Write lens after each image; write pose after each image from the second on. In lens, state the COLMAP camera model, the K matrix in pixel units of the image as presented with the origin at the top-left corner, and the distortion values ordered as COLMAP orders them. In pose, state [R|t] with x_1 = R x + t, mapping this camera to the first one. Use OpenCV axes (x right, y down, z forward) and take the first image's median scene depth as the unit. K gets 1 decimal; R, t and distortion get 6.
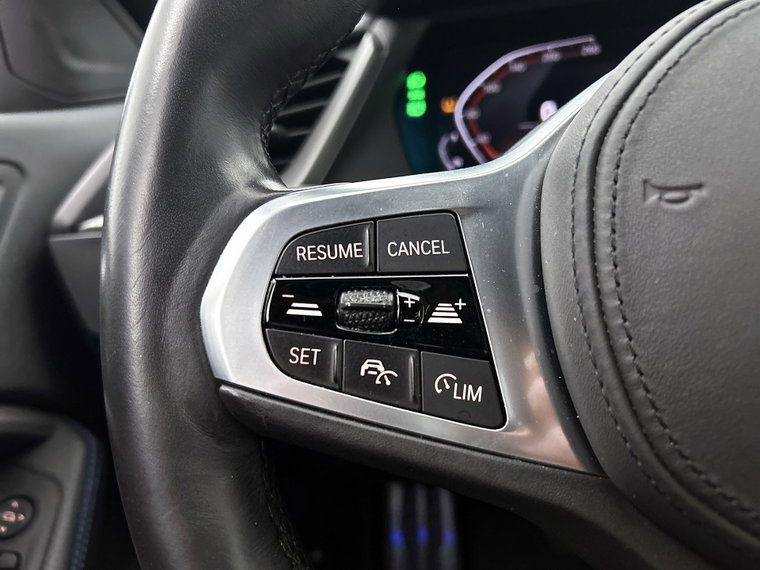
lens RADIAL K [[572.9, 0, 379.3], [0, 572.9, 283.2], [0, 0, 1]] dist [0.007002, 0.006801]
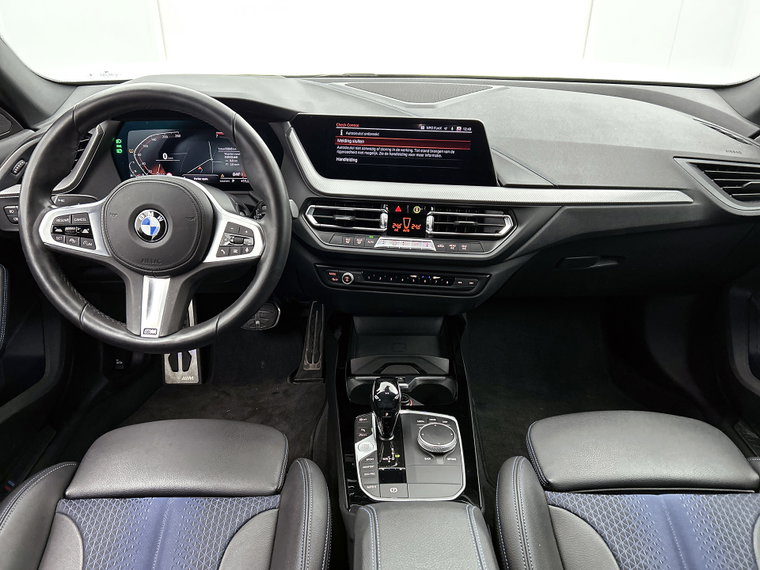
lens RADIAL K [[572.9, 0, 378.2], [0, 572.9, 285.2], [0, 0, 1]] dist [0.007002, 0.006801]
pose [[0.978662, -0.016410, 0.204820, 1.815269], [-0.026778, 0.978119, 0.206314, -0.690333], [-0.203724, -0.207397, 0.956809, -5.295531]]
